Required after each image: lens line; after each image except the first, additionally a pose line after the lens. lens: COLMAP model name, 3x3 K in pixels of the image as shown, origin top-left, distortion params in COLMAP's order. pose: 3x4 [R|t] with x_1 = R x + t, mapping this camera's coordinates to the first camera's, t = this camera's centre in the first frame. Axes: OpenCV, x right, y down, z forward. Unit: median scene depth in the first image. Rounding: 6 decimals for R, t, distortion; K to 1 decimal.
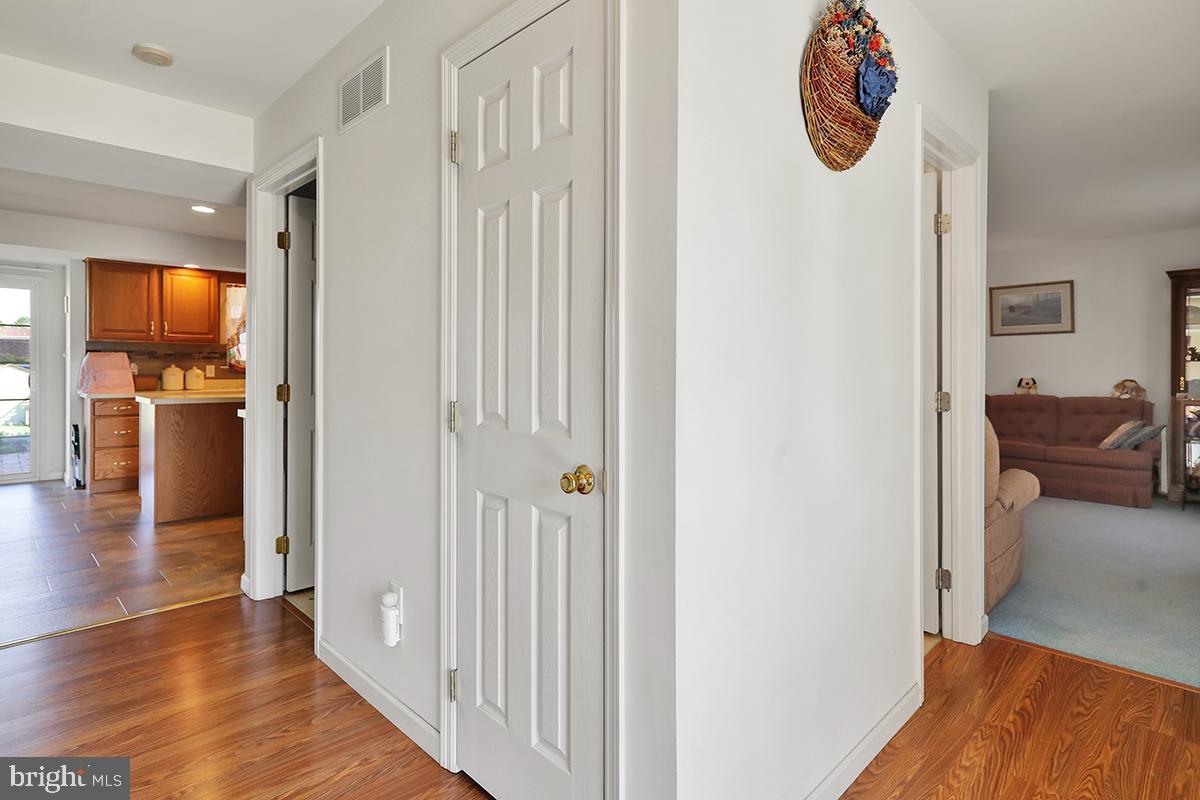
lens RADIAL K [[617.4, 0, 607.0], [0, 617.4, 370.6], [0, 0, 1]] dist [0.000321, 0.000109]
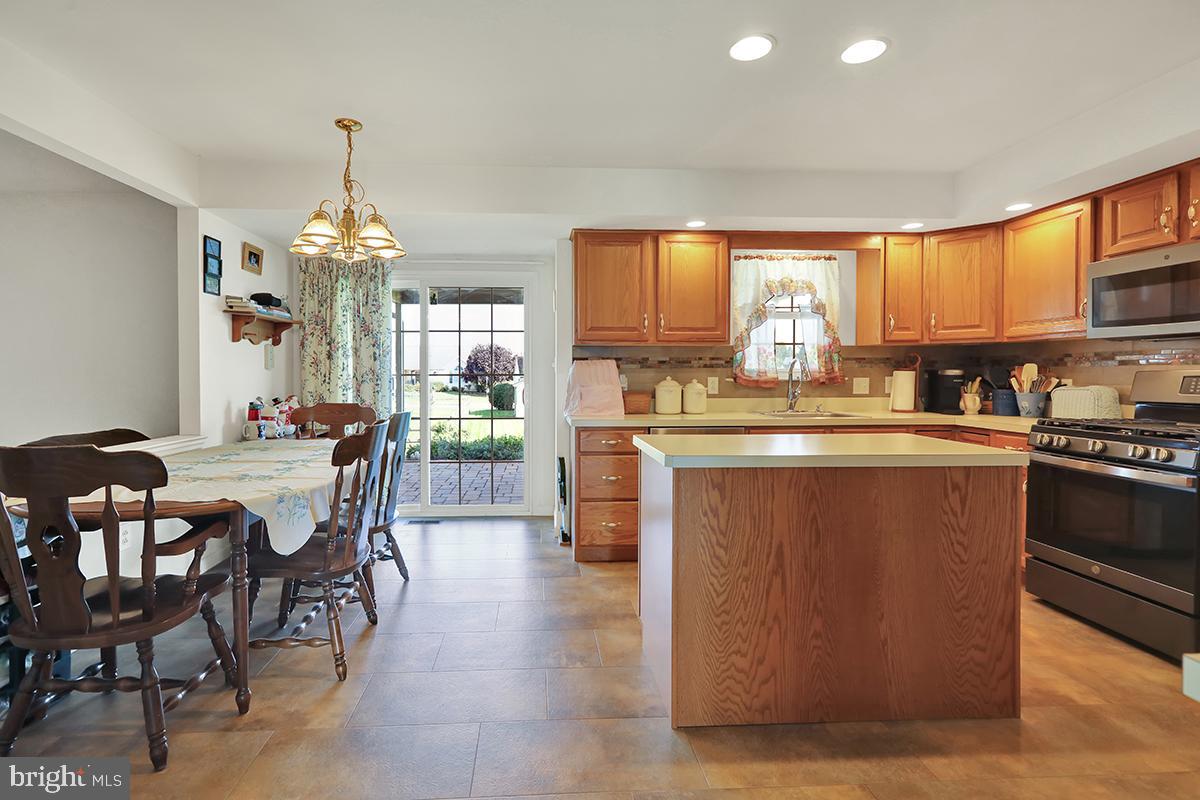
lens RADIAL K [[554.5, 0, 562.2], [0, 554.5, 381.9], [0, 0, 1]] dist [-0.000250, 0.000101]
pose [[0.736414, 0.002940, -0.676525, -0.401613], [0.002074, 0.999976, 0.006603, -0.008570], [0.676528, -0.006266, 0.736390, 0.501223]]
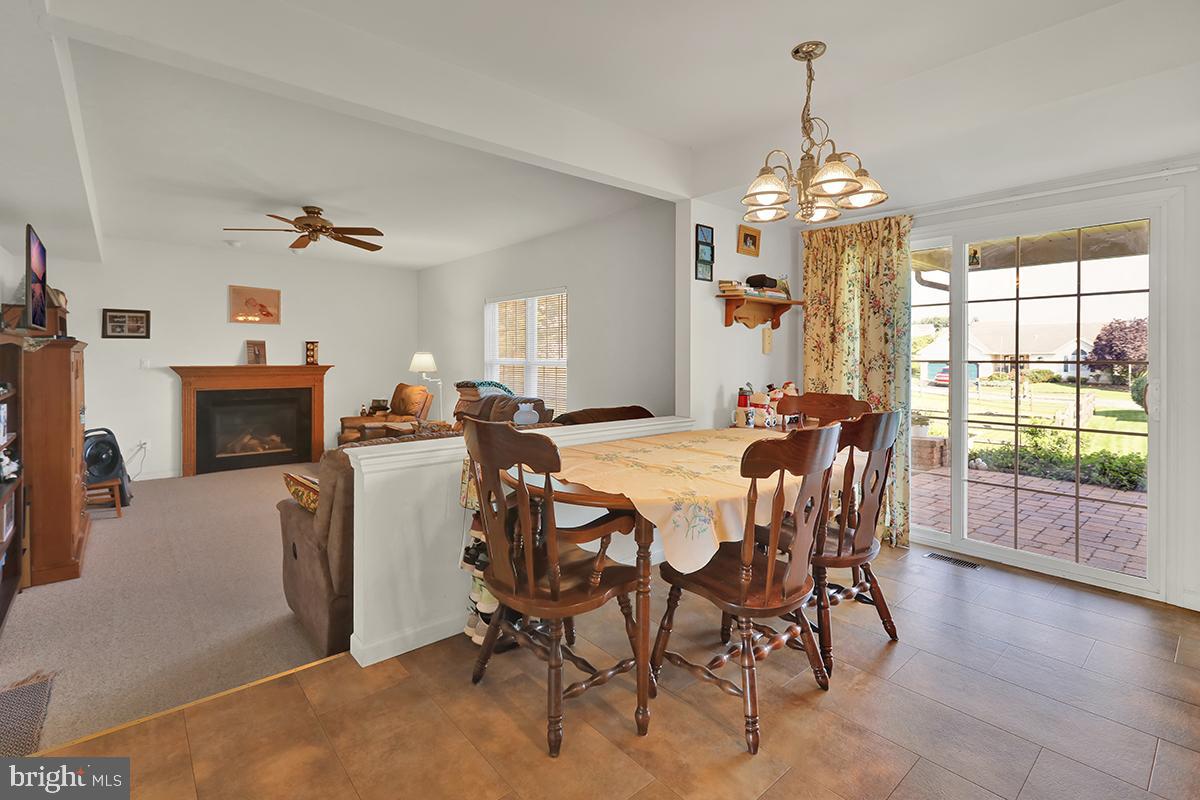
lens RADIAL K [[551.0, 0, 596.1], [0, 551.0, 359.3], [0, 0, 1]] dist [0.000379, 0.000232]
pose [[-0.081133, -0.003276, -0.996698, -0.466563], [-0.010571, 0.999941, -0.002426, -0.010404], [0.996647, 0.010339, -0.081163, 0.613289]]
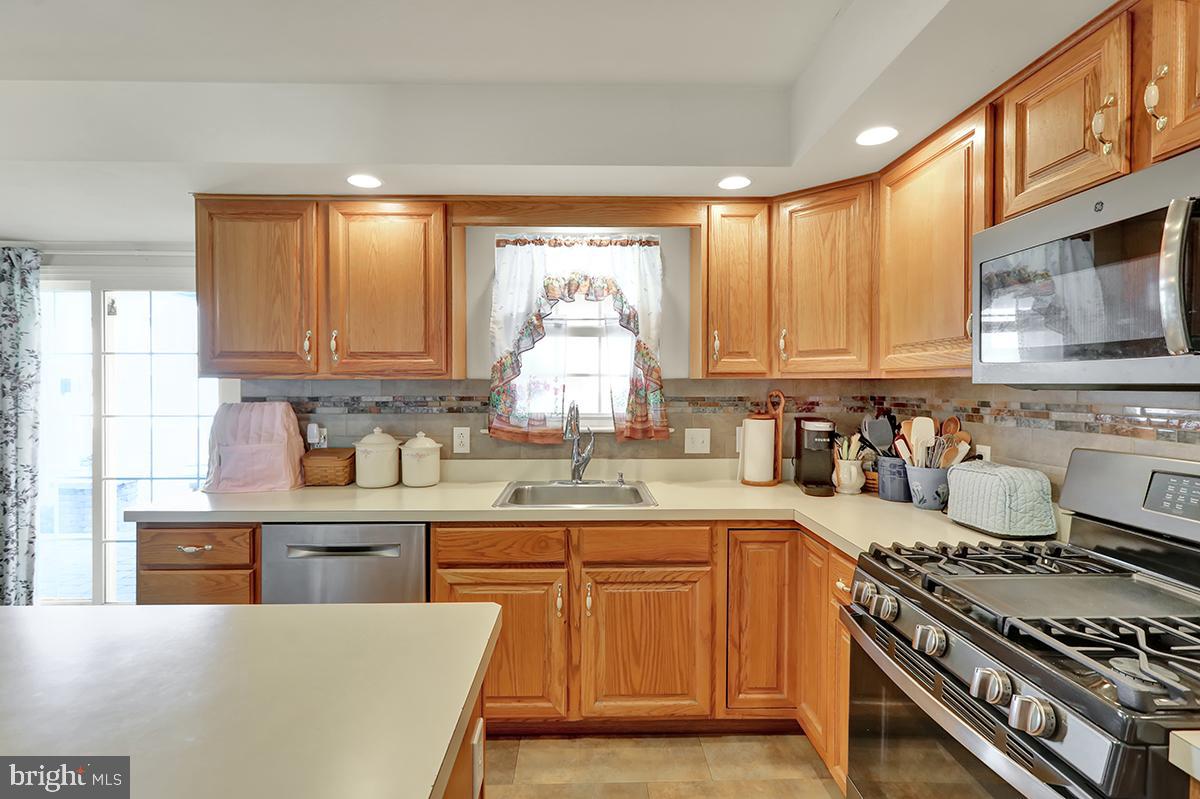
lens RADIAL K [[570.3, 0, 593.0], [0, 570.3, 396.0], [0, 0, 1]] dist [-0.001392, 0.000545]
pose [[0.715866, 0.008464, -0.698186, -0.334173], [-0.000821, 0.999936, 0.011280, -0.040069], [0.698237, -0.007502, 0.715828, 0.883483]]
